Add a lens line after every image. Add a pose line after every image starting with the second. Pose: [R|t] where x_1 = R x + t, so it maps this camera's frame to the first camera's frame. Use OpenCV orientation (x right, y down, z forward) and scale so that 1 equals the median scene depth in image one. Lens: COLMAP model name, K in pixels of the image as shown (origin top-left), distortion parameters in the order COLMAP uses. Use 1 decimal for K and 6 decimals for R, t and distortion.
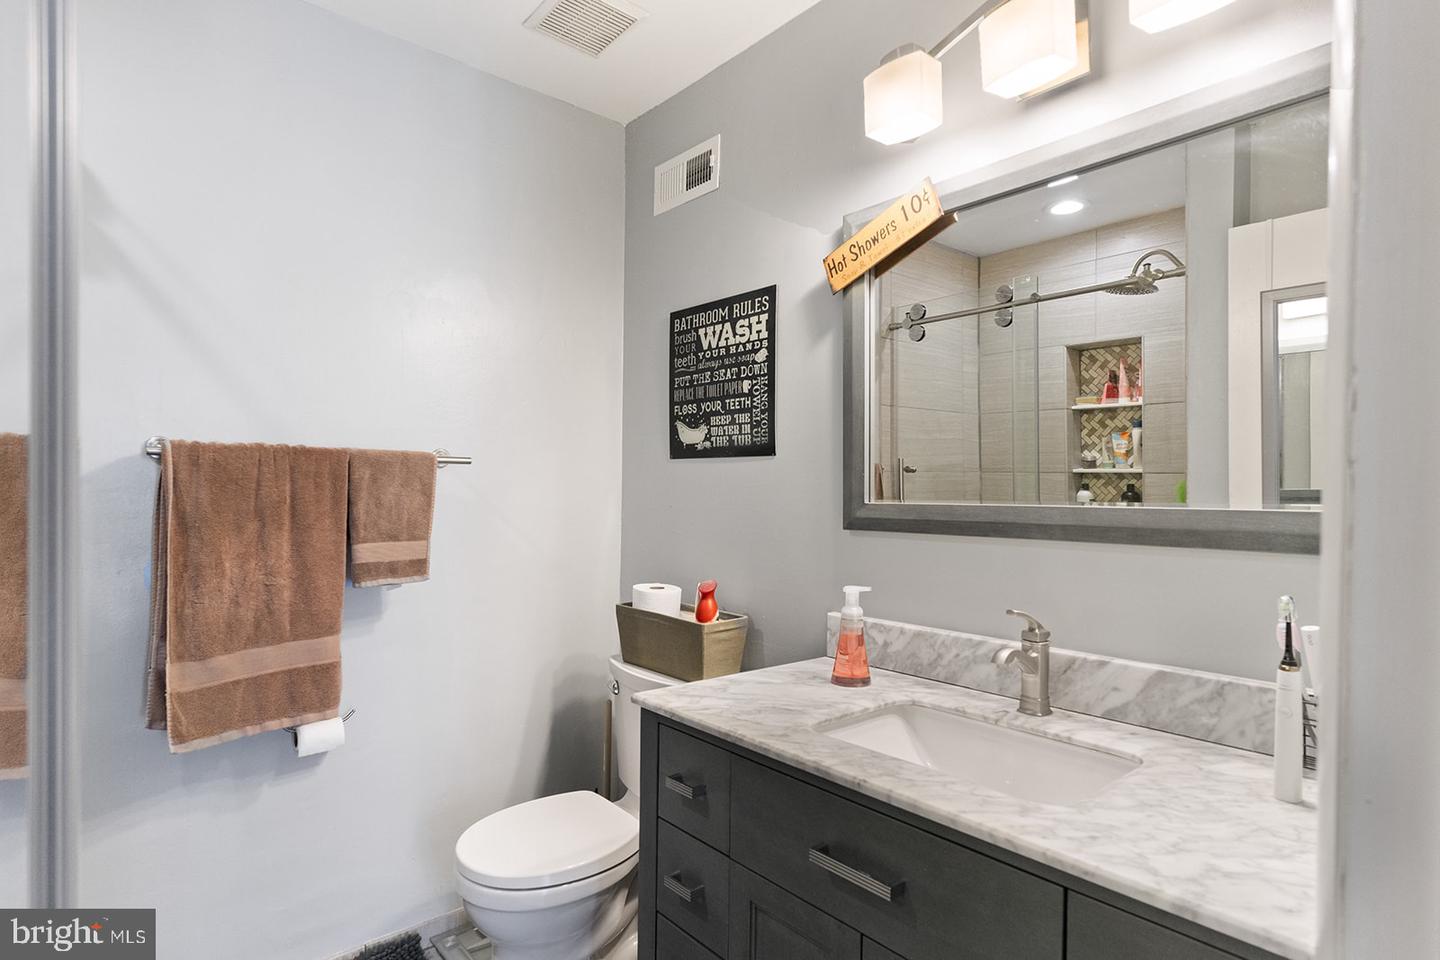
lens RADIAL K [[759.2, 0, 731.8], [0, 759.2, 493.2], [0, 0, 1]] dist [-0.008829, 0.002068]
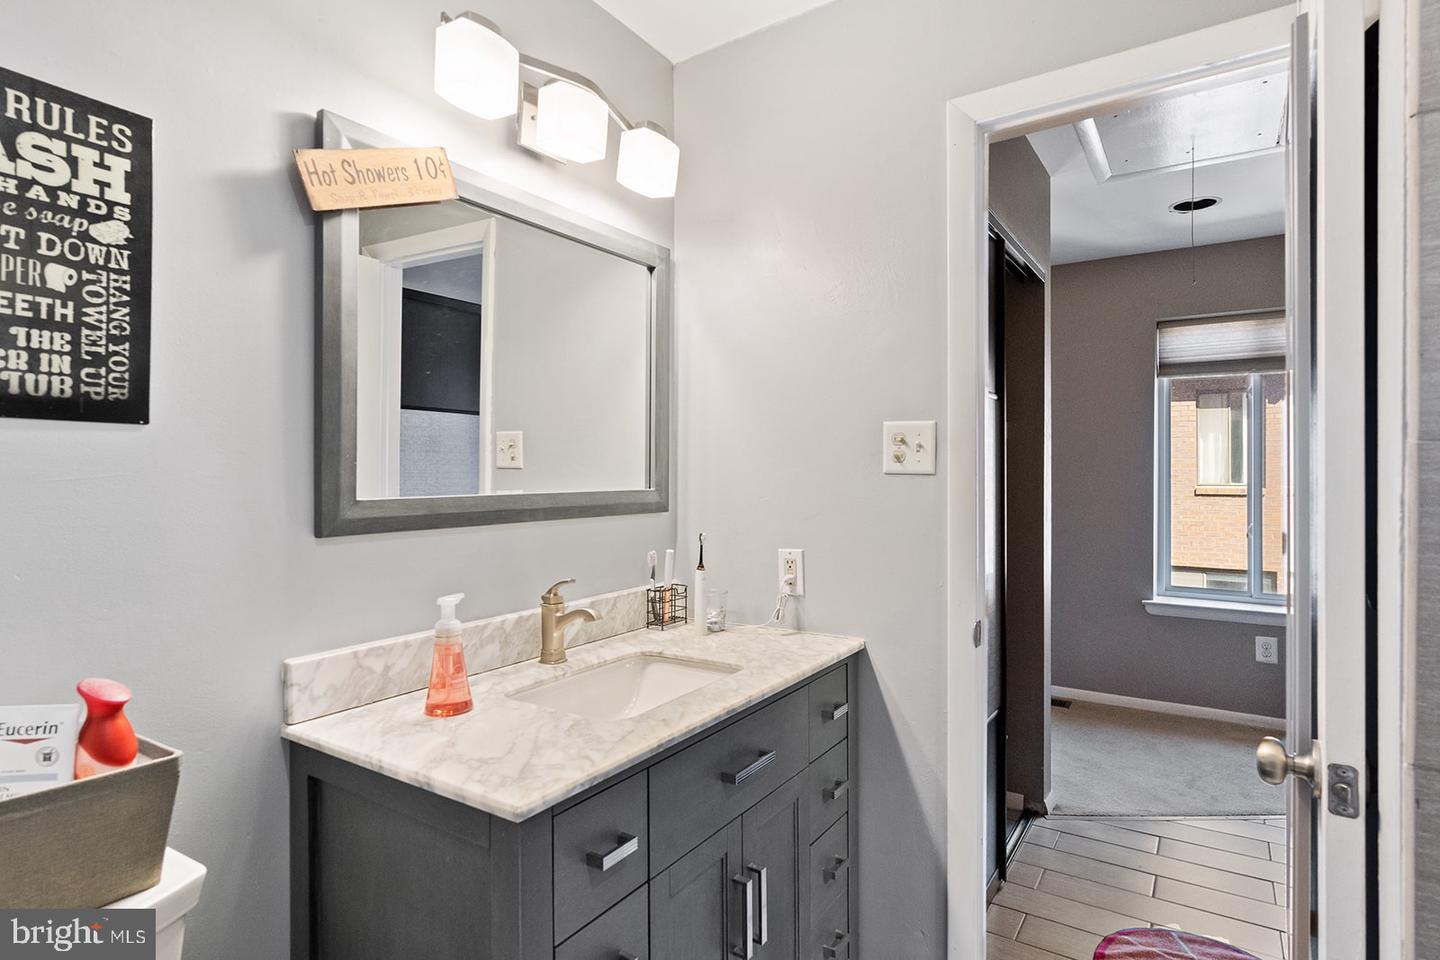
lens RADIAL K [[759.2, 0, 712.4], [0, 759.2, 461.5], [0, 0, 1]] dist [-0.008829, 0.002068]
pose [[-0.274815, 0.002966, 0.961492, -0.835250], [-0.003392, 0.999986, -0.004055, -0.030577], [-0.961491, -0.004375, -0.274801, 1.066464]]
